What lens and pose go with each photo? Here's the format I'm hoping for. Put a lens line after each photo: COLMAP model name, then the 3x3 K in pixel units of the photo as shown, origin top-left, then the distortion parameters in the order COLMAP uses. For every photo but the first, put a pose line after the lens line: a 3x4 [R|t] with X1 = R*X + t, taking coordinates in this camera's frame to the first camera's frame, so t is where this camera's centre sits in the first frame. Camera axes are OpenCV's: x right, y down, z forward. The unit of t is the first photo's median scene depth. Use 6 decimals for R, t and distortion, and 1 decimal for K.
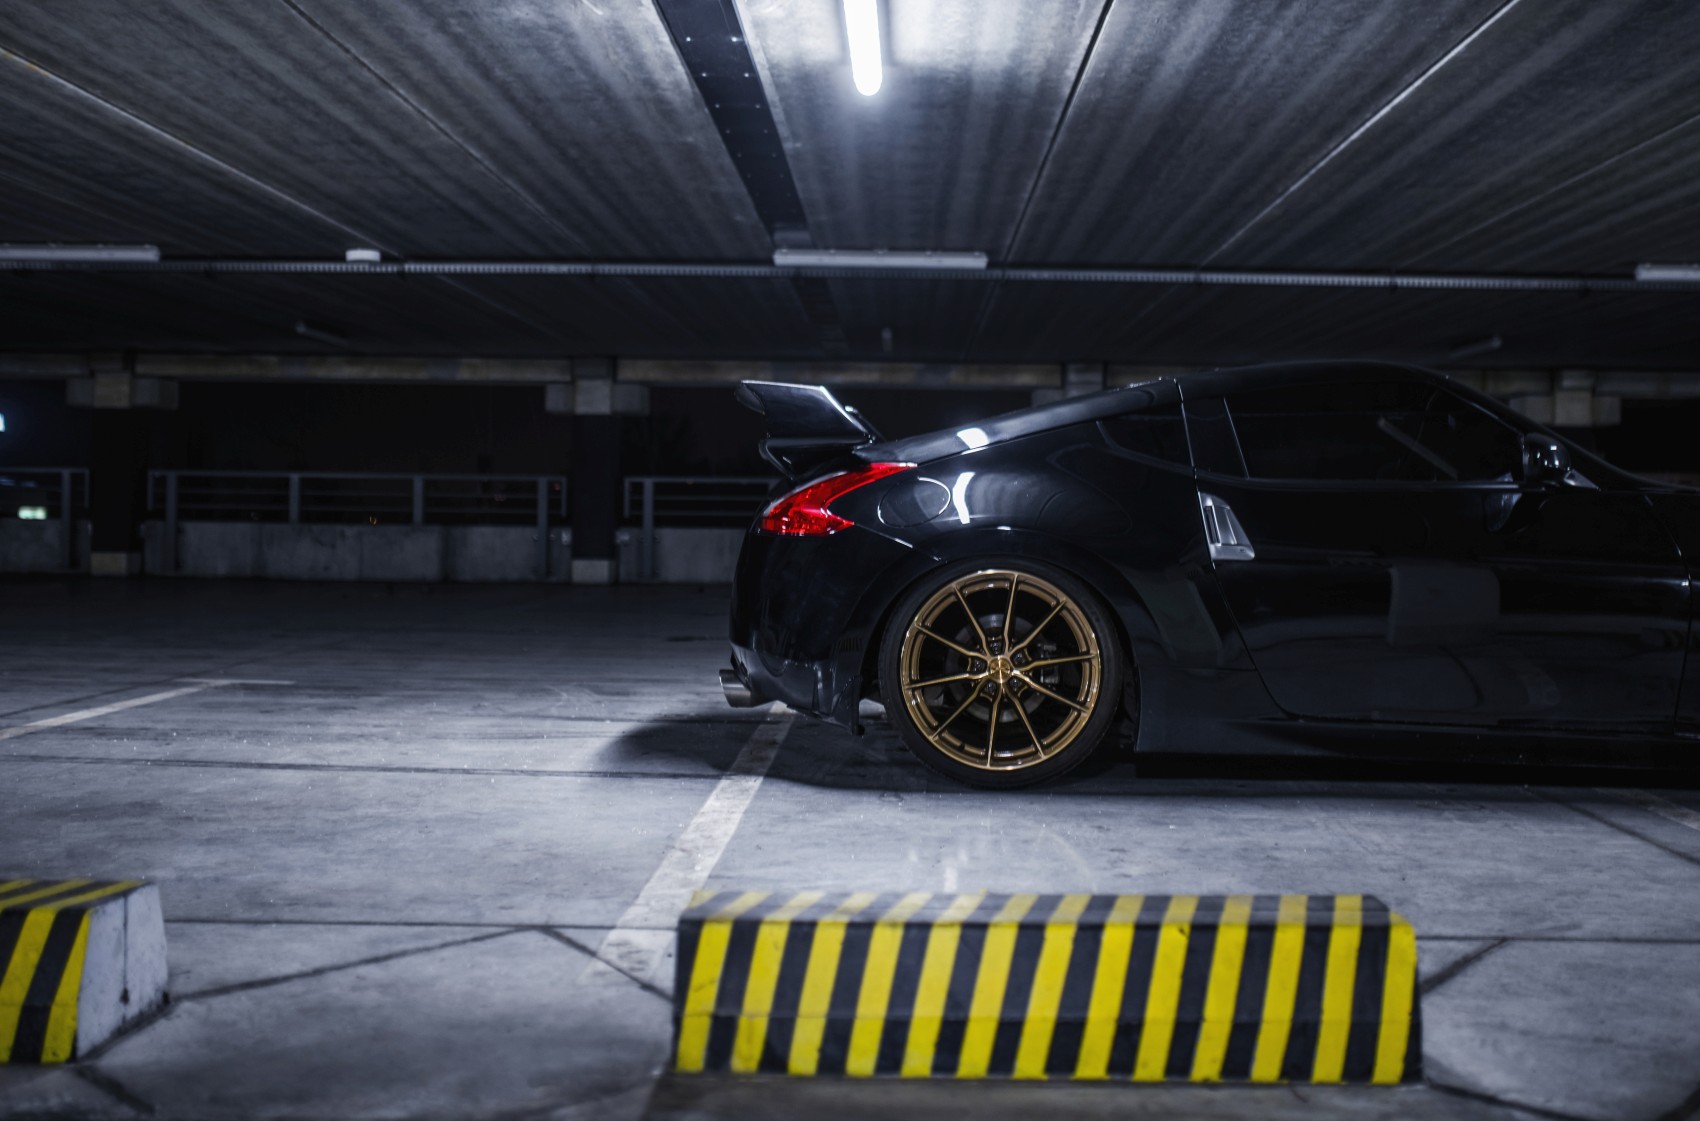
lens RADIAL K [[1842.5, 0, 861.4], [0, 1842.5, 543.4], [0, 0, 1]] dist [-0.011757, 0.000000]
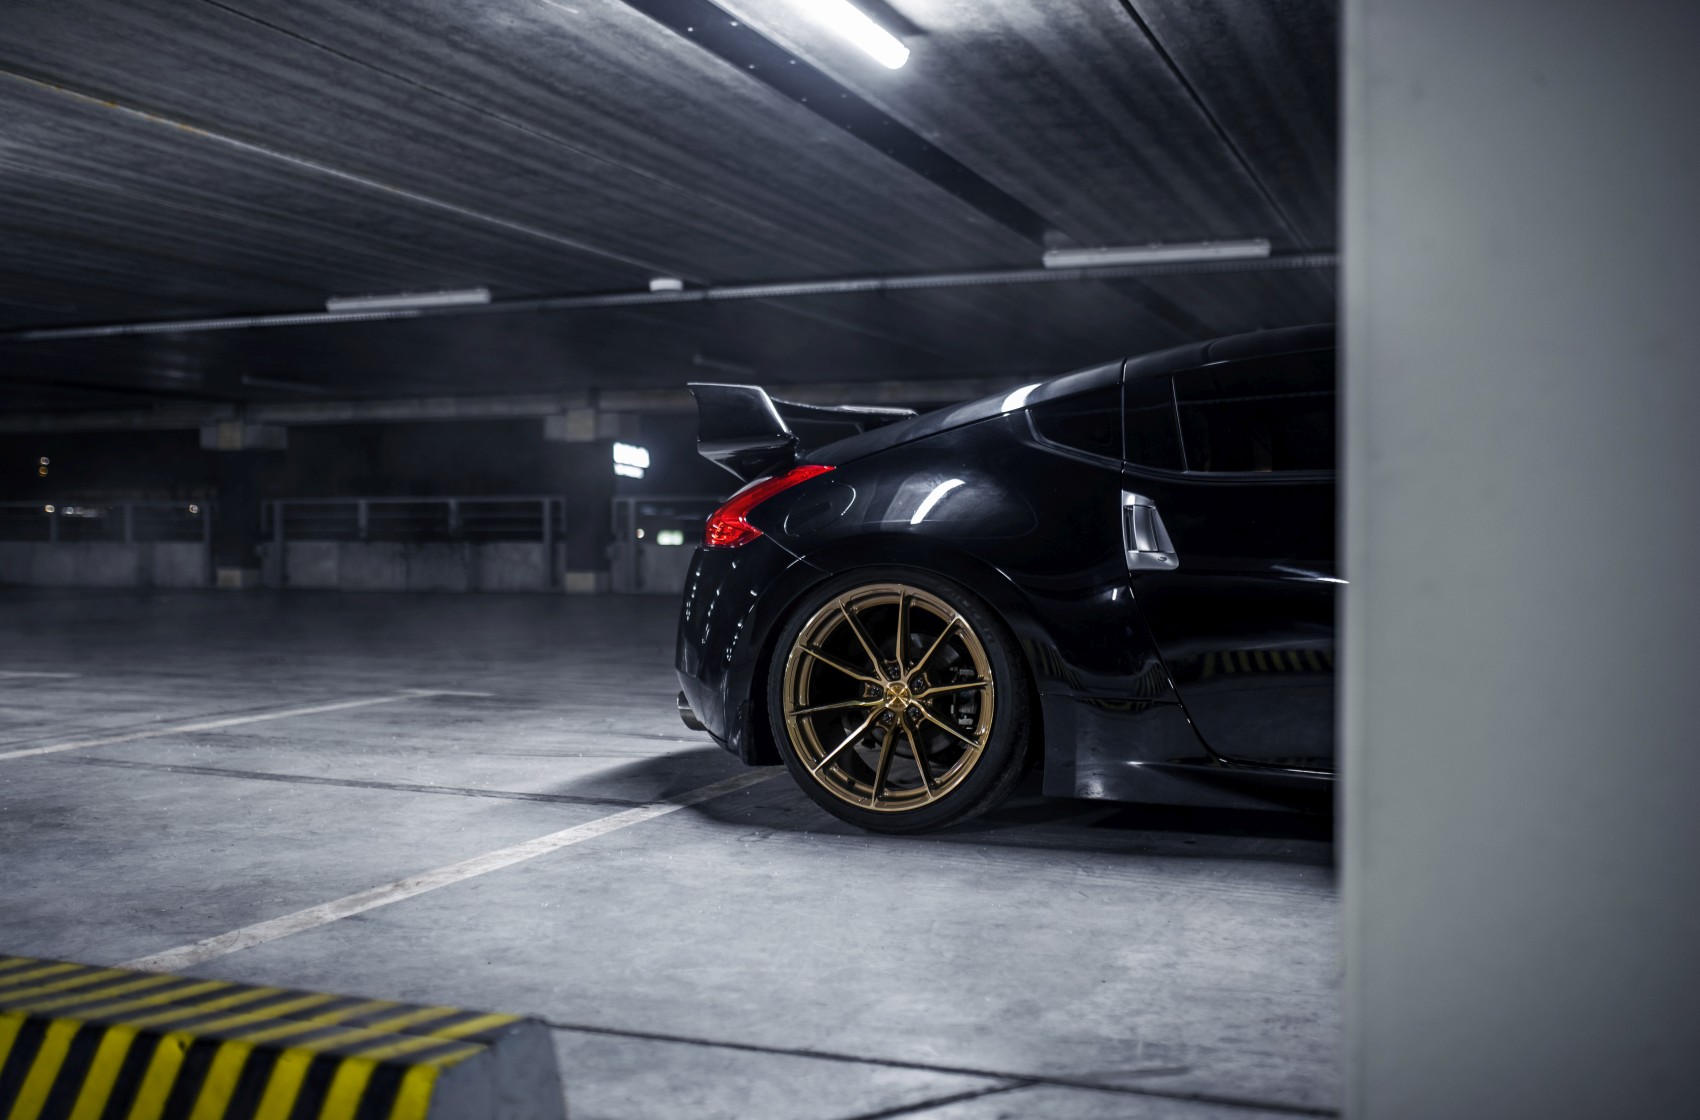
lens RADIAL K [[1769.8, 0, 821.4], [0, 1769.8, 550.7], [0, 0, 1]] dist [-0.030162, 0.000000]
pose [[0.933910, -0.010913, -0.357340, 0.280086], [0.008724, 0.999932, -0.007738, 0.004079], [0.357401, 0.004109, 0.933942, 0.162014]]
